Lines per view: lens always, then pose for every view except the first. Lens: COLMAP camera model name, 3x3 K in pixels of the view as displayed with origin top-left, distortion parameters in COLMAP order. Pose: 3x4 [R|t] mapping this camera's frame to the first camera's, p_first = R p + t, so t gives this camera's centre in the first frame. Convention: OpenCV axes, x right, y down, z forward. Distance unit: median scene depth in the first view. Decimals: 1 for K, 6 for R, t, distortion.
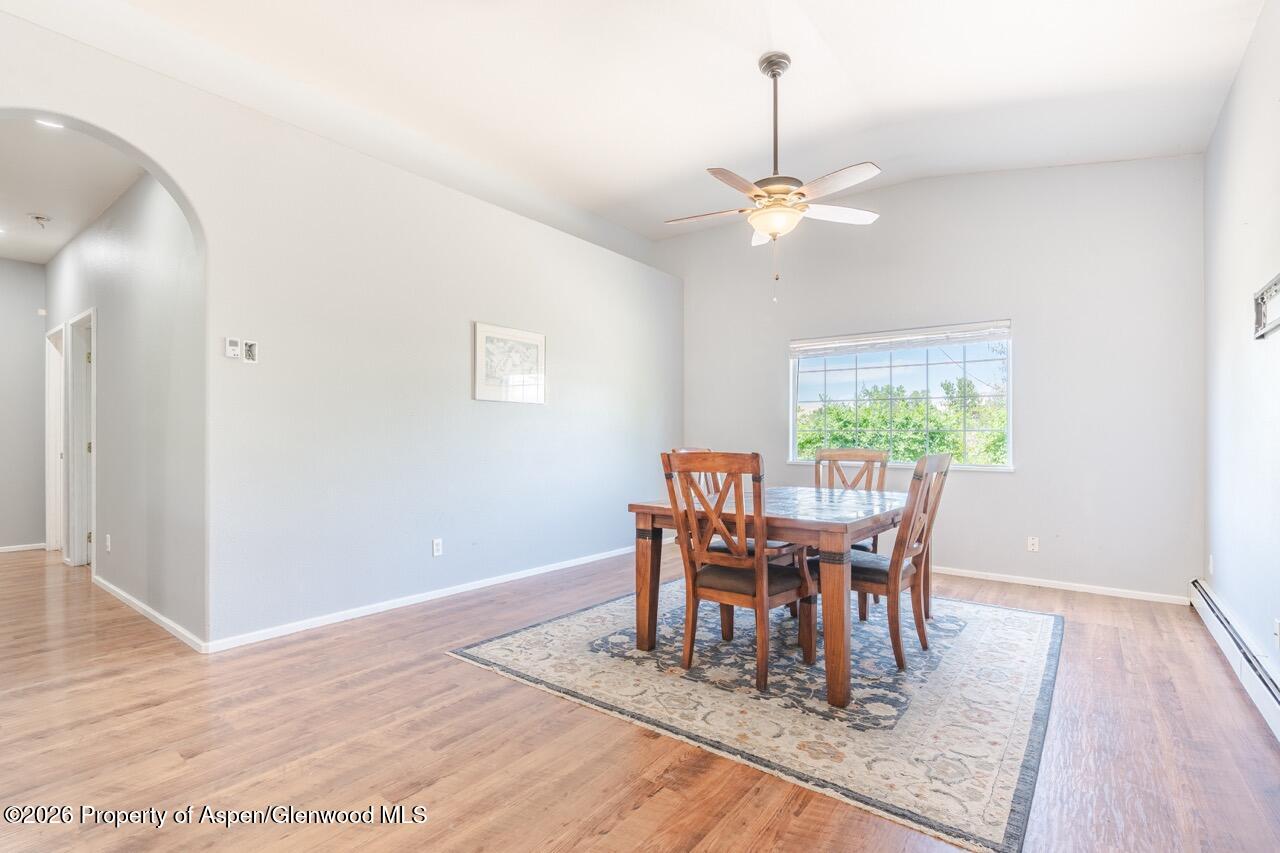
lens RADIAL K [[586.9, 0, 621.5], [0, 586.9, 446.6], [0, 0, 1]] dist [-0.002039, -0.000161]
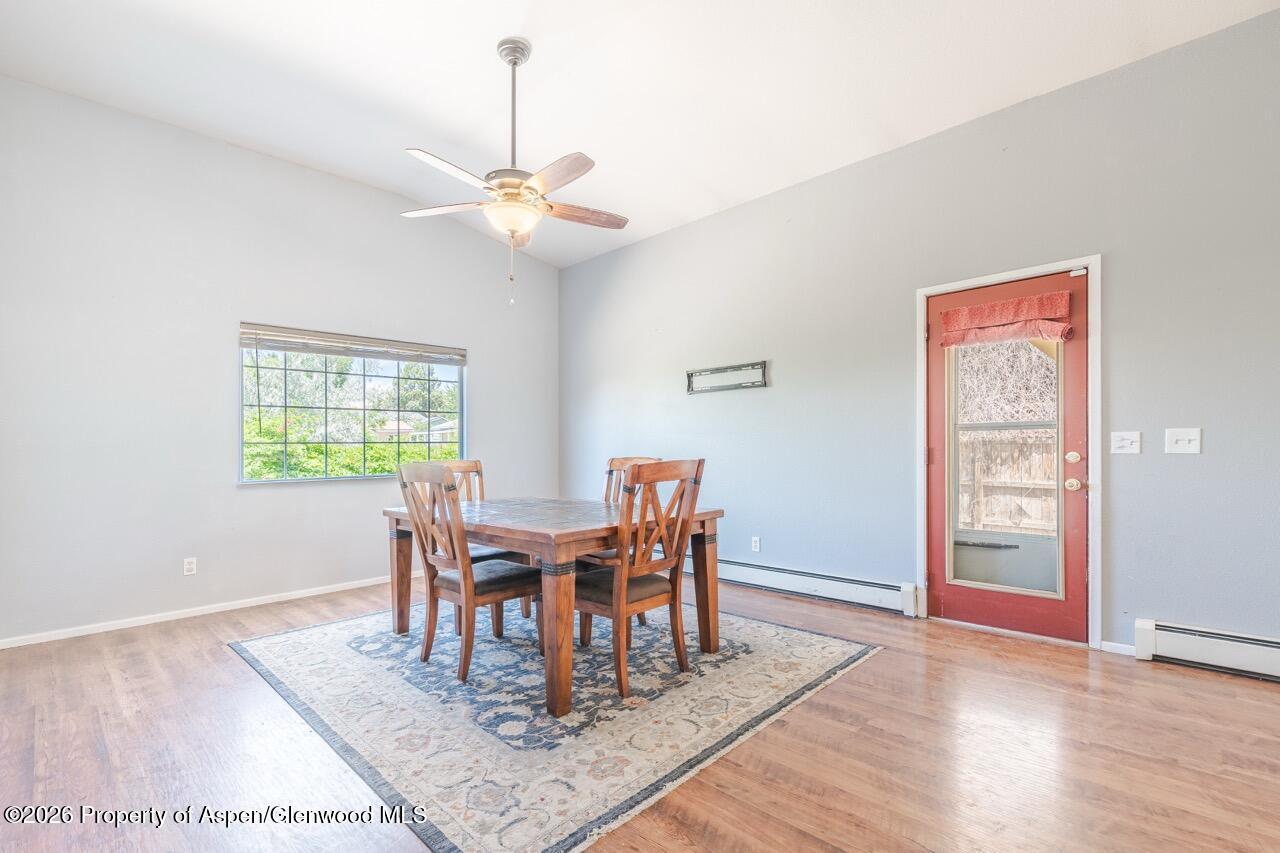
lens RADIAL K [[586.9, 0, 621.5], [0, 586.9, 446.6], [0, 0, 1]] dist [-0.002039, -0.000161]
pose [[0.114768, -0.009018, 0.993351, -0.848120], [0.025859, 0.999647, 0.006087, -0.023231], [-0.993056, 0.024988, 0.114960, 0.937230]]
